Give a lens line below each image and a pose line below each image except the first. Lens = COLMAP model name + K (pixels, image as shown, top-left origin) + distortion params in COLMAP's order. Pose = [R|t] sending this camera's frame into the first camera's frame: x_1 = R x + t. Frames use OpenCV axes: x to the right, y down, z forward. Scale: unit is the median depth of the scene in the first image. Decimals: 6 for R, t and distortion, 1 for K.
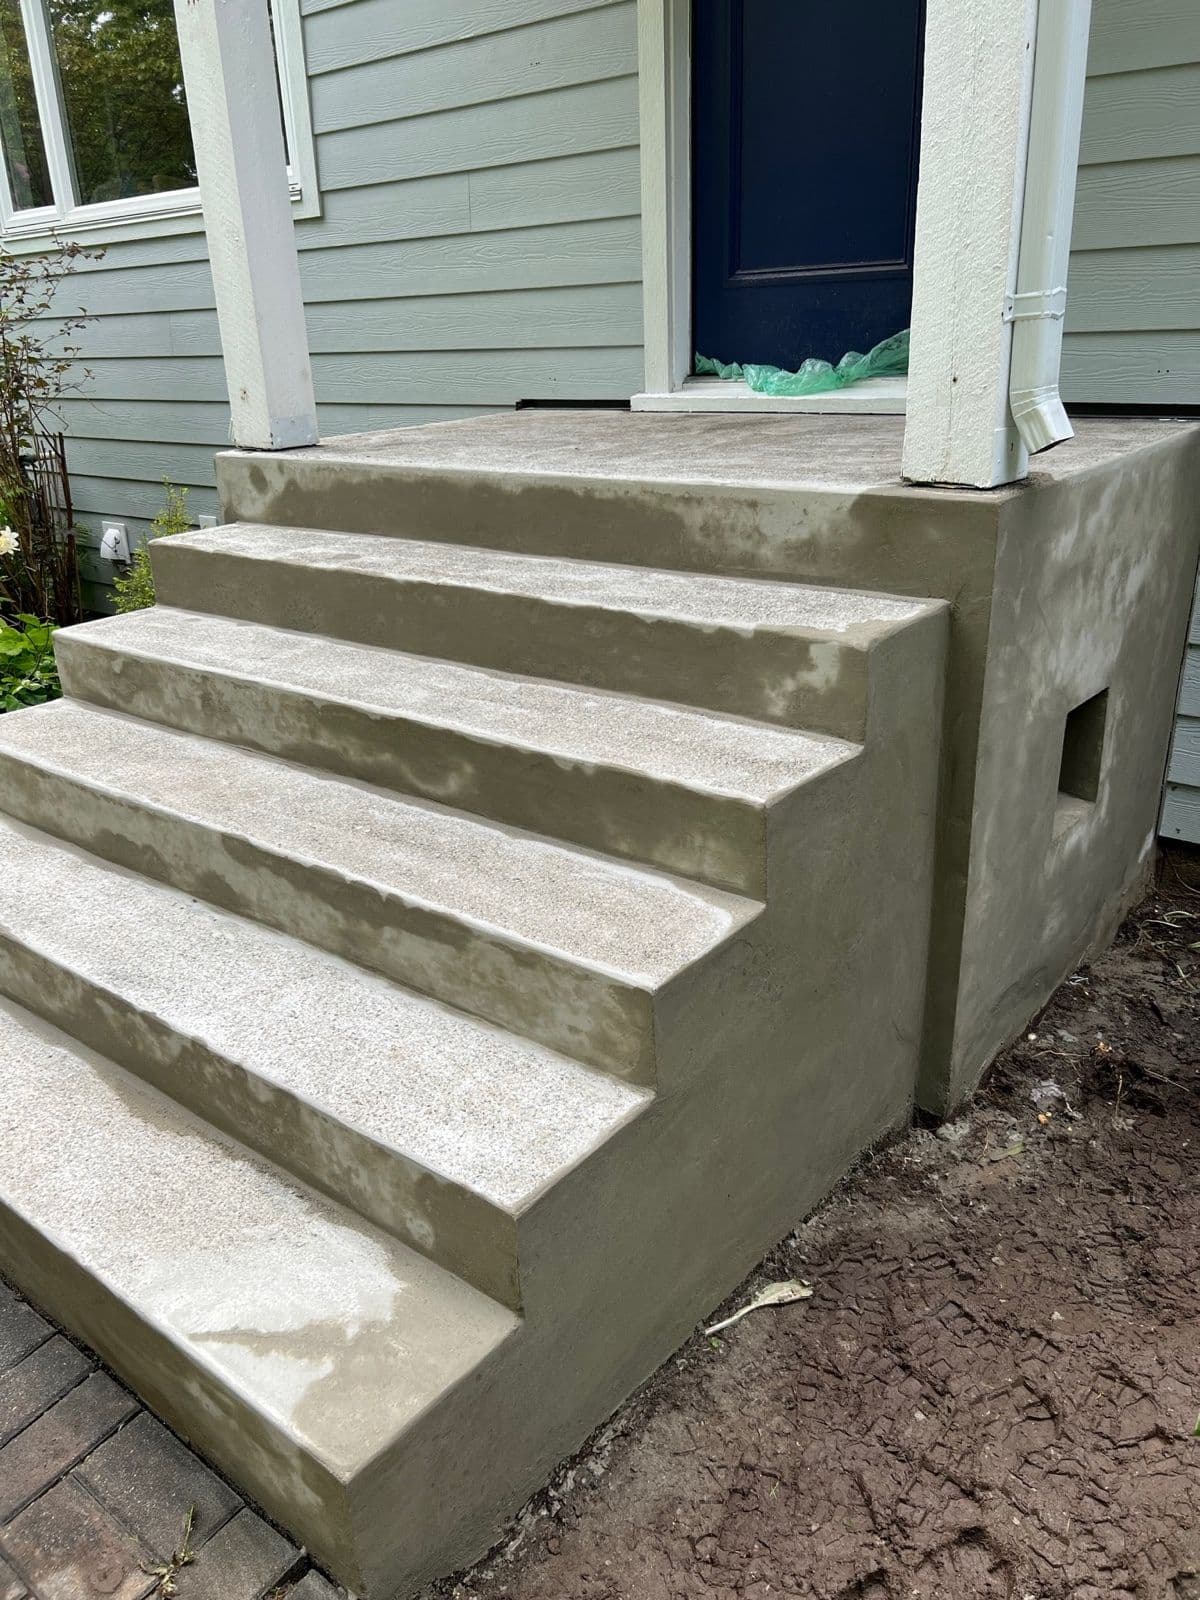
lens RADIAL K [[1224.6, 0, 600.0], [0, 1224.6, 800.0], [0, 0, 1]] dist [0.010351, 0.000754]
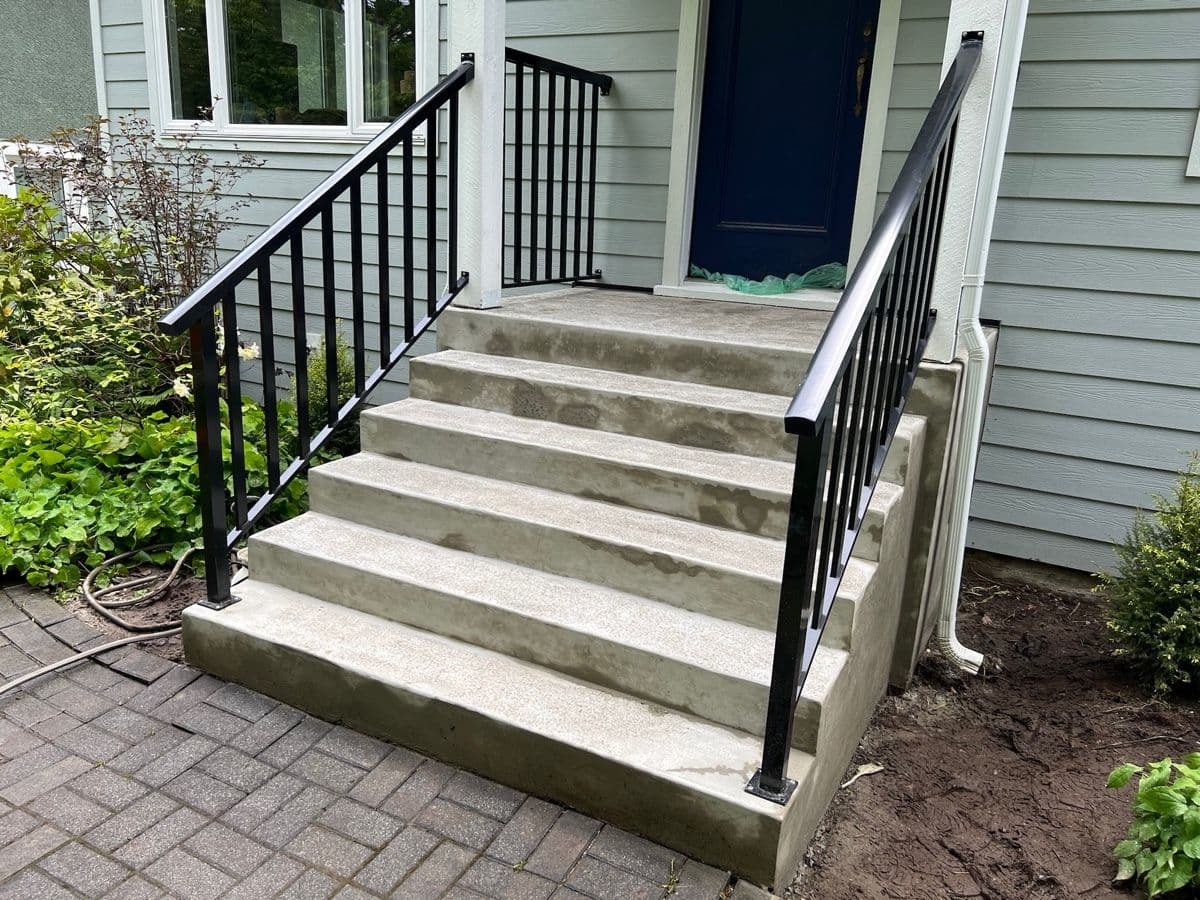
lens RADIAL K [[908.3, 0, 597.9], [0, 908.3, 458.5], [0, 0, 1]] dist [0.084990, -0.127950]
pose [[0.977849, 0.028808, 0.207321, -0.445897], [-0.008672, 0.995209, -0.097386, 0.046468], [-0.209133, 0.093431, 0.973414, -0.278008]]
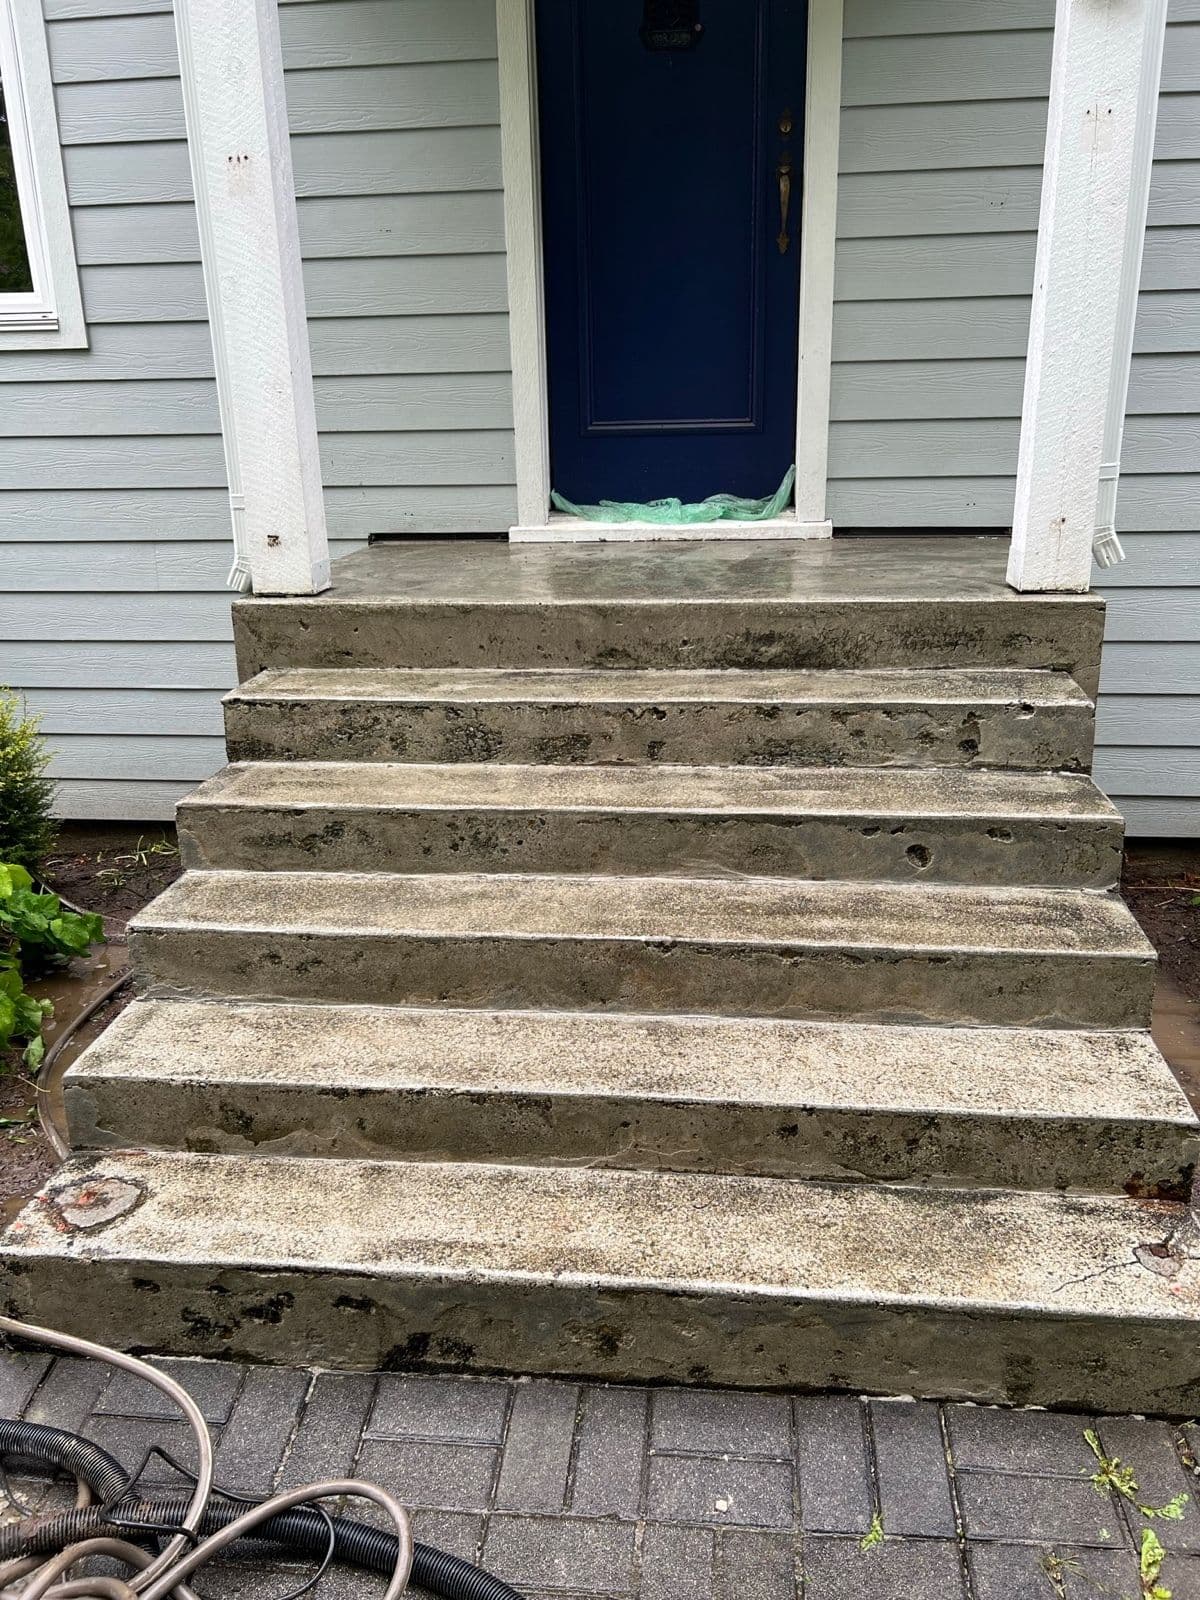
lens RADIAL K [[1211.1, 0, 606.5], [0, 1211.1, 798.6], [0, 0, 1]] dist [0.084990, -0.127950]
pose [[0.837950, -0.146971, 0.525585, -0.749125], [0.189362, 0.981524, -0.027437, -0.063315], [-0.511842, 0.122517, 0.850298, 0.072536]]
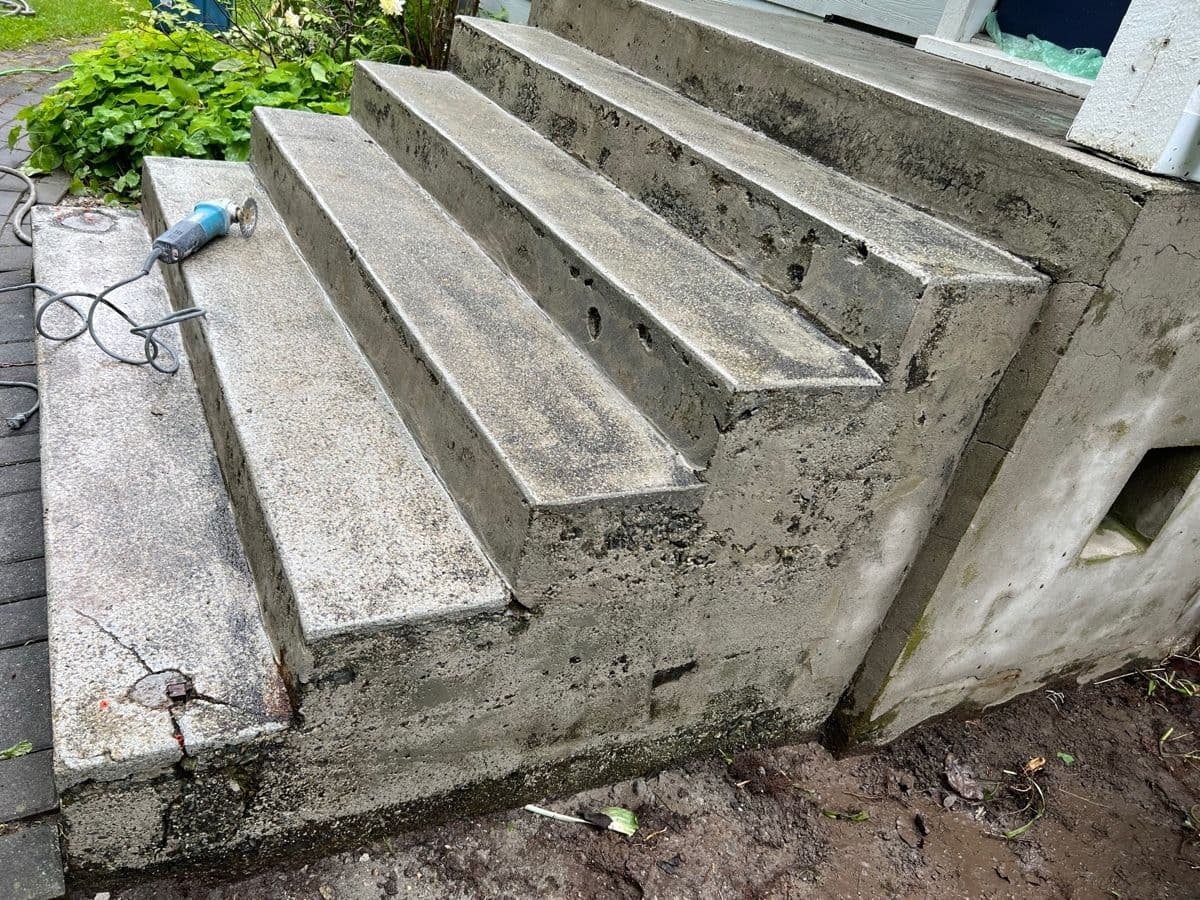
lens RADIAL K [[908.3, 0, 597.9], [0, 908.3, 458.5], [0, 0, 1]] dist [0.084990, -0.127950]
pose [[0.887379, 0.407524, -0.215601, 0.146693], [-0.381590, 0.911647, 0.152608, -0.008222], [0.258743, -0.053150, 0.964483, 0.184420]]
